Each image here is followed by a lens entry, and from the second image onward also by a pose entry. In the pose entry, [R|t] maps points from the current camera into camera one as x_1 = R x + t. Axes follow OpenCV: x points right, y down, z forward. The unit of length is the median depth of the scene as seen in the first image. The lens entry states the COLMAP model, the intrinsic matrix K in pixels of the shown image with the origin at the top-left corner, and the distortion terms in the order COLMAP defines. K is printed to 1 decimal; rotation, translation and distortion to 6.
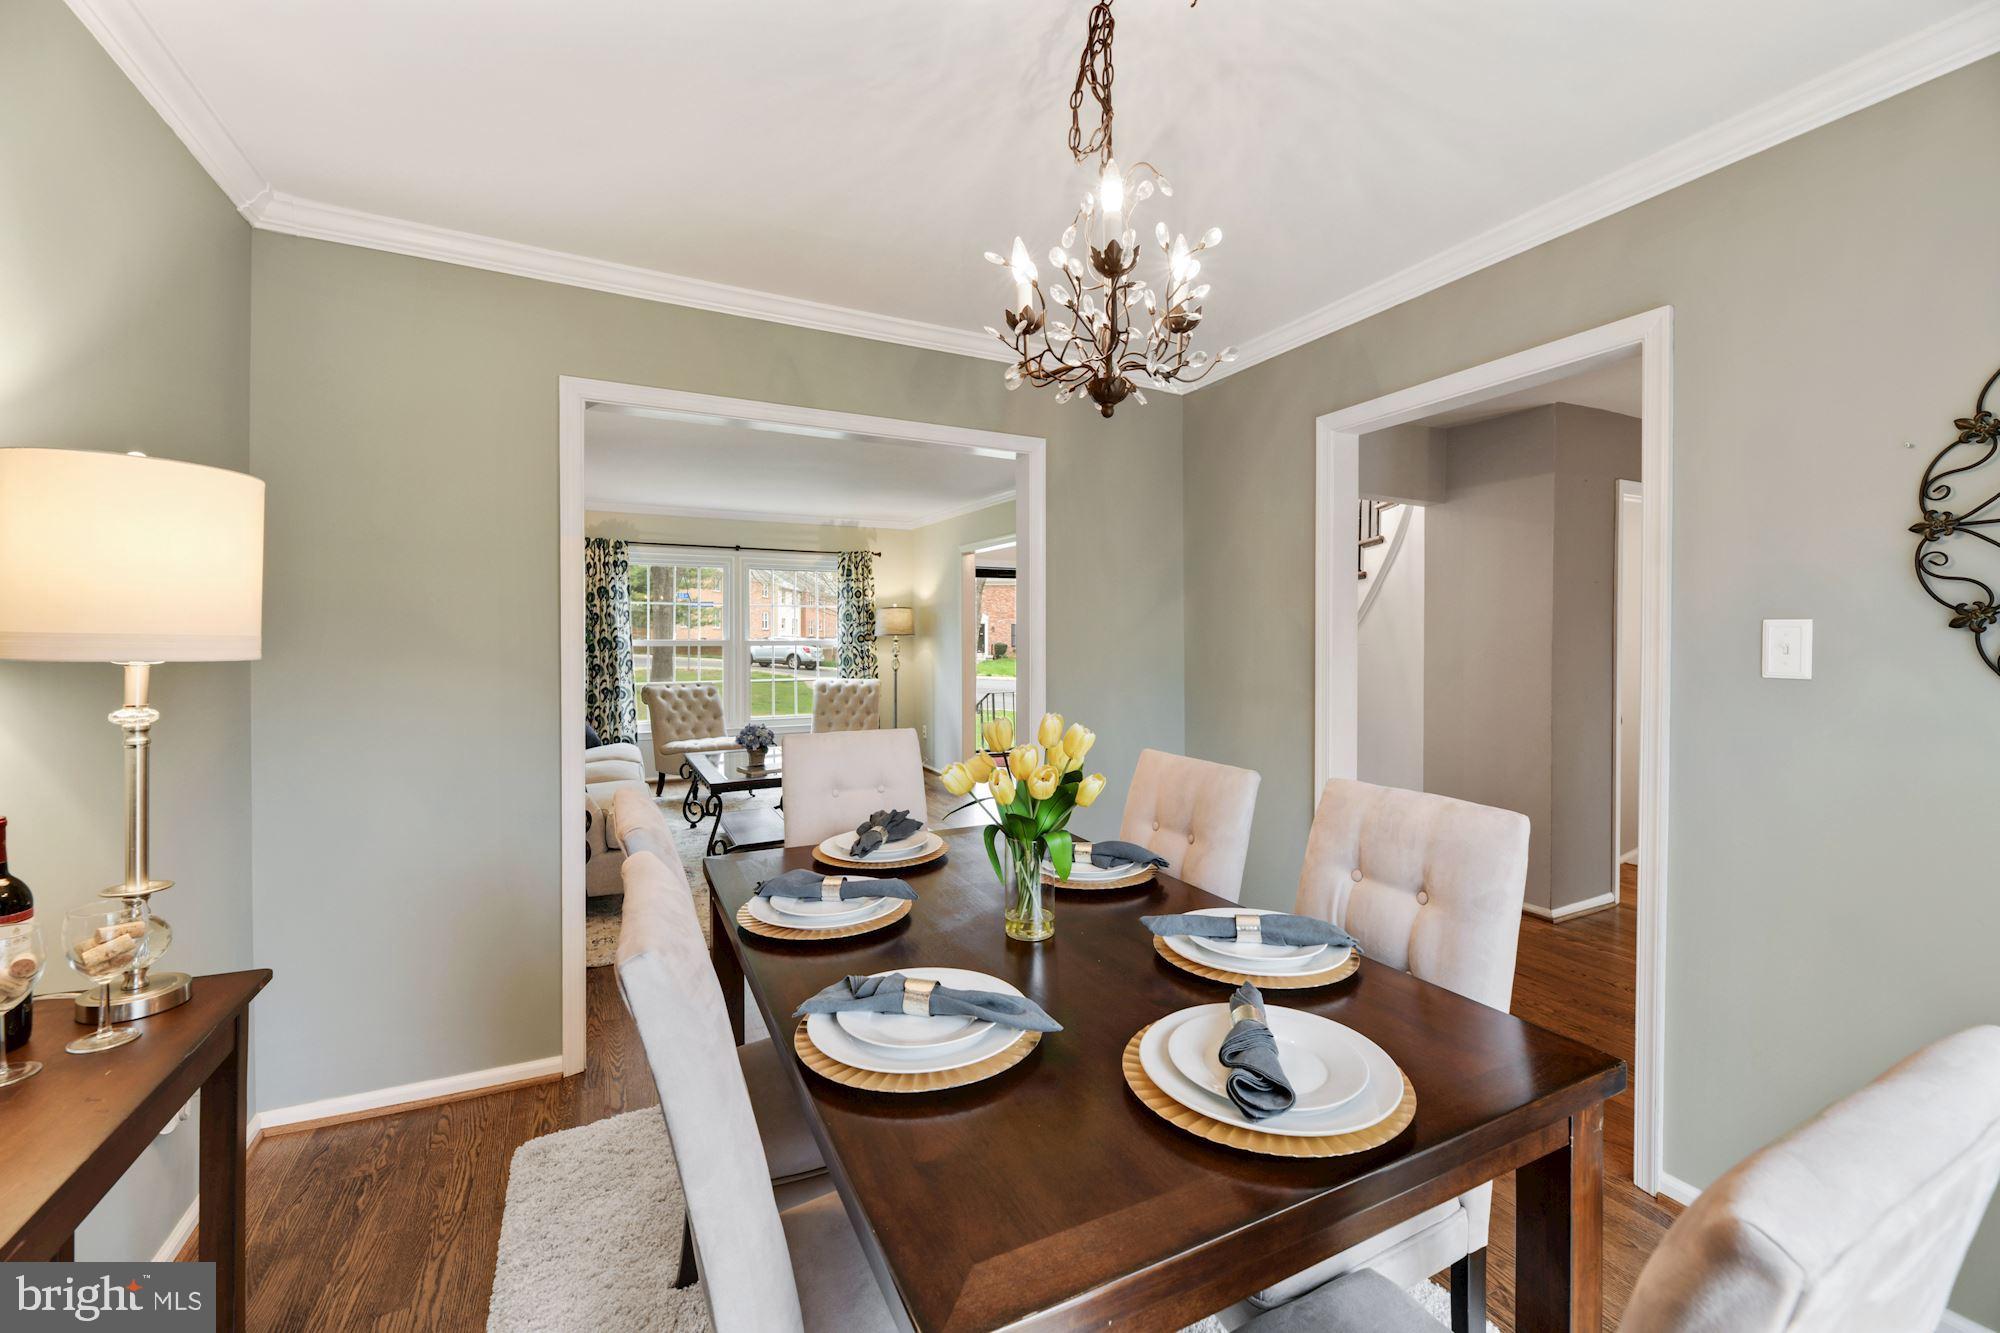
lens RADIAL K [[803.9, 0, 1012.9], [0, 803.9, 630.2], [0, 0, 1]] dist [0.013810, -0.003835]
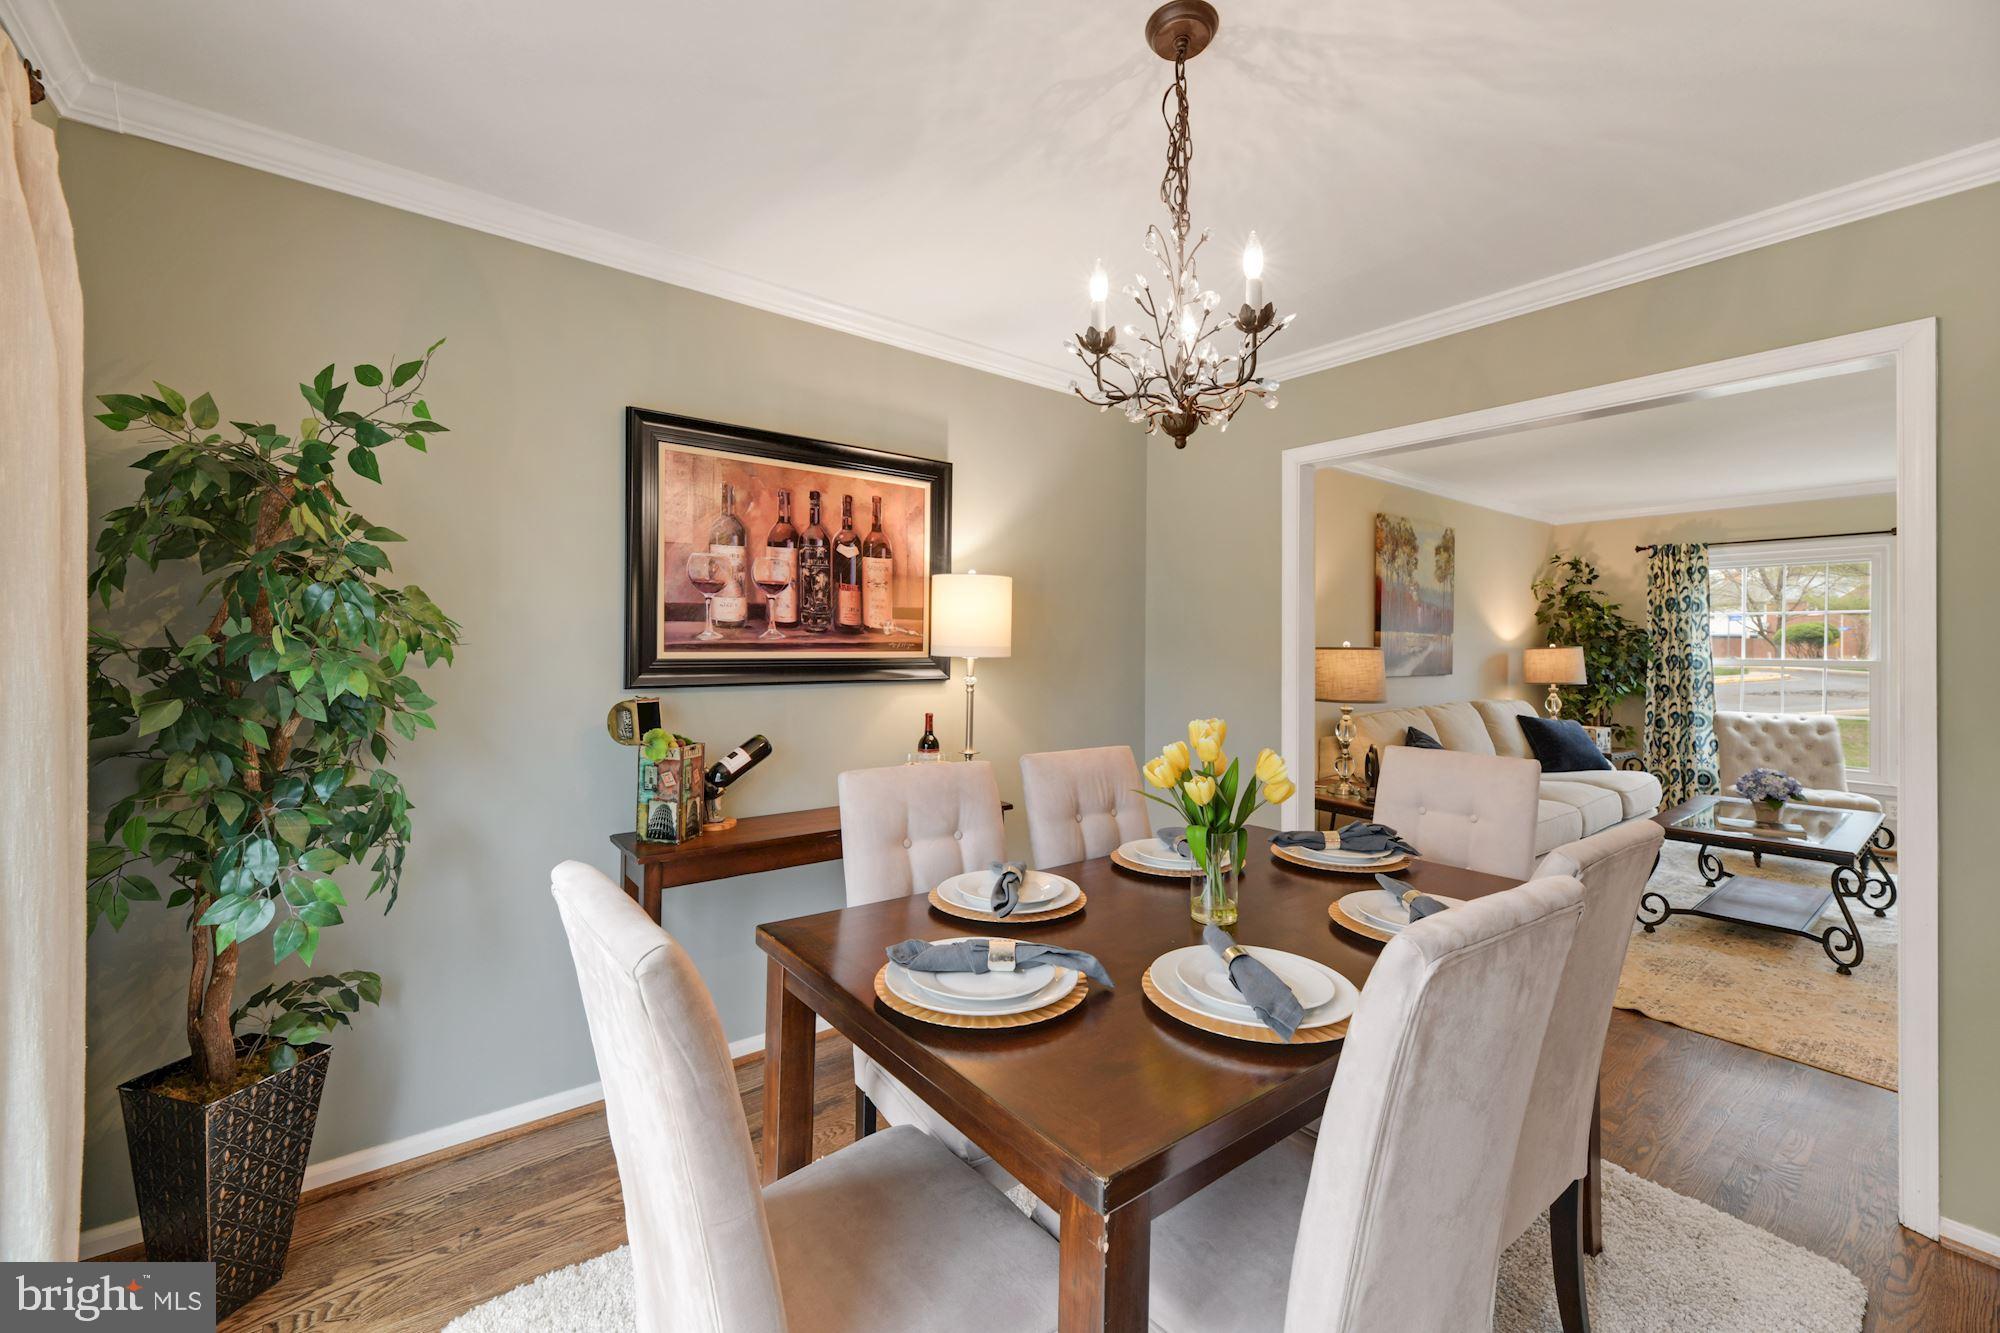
lens RADIAL K [[803.9, 0, 1012.9], [0, 803.9, 630.2], [0, 0, 1]] dist [0.013810, -0.003835]
pose [[0.197380, -0.020716, -0.980108, 0.224990], [-0.001867, 0.999767, -0.021508, 0.002076], [0.980325, 0.006075, 0.197295, 0.109702]]
